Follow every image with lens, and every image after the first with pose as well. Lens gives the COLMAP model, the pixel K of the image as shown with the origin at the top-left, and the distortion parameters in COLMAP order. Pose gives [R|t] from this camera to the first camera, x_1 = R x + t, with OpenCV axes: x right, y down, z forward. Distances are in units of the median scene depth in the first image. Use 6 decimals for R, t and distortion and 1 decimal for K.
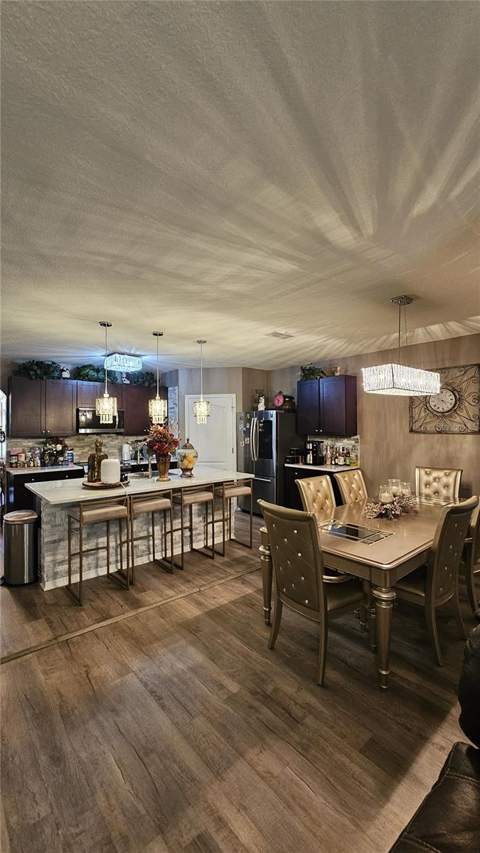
lens RADIAL K [[350.5, 0, 233.0], [0, 350.5, 419.8], [0, 0, 1]] dist [-0.001770, 0.000302]
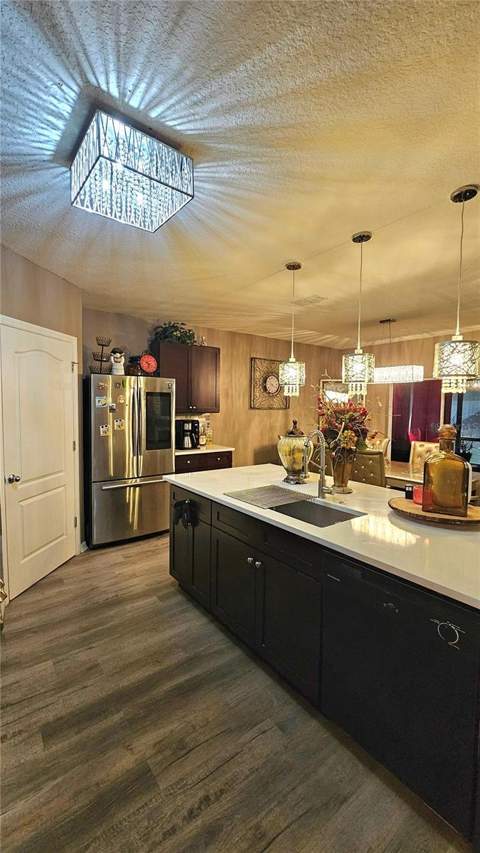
lens RADIAL K [[350.5, 0, 235.1], [0, 350.5, 423.9], [0, 0, 1]] dist [-0.001770, 0.000302]
pose [[0.053336, -0.048530, 0.997397, -0.841791], [-0.028284, 0.998344, 0.050088, 0.035905], [-0.998176, -0.030881, 0.051875, 1.215318]]
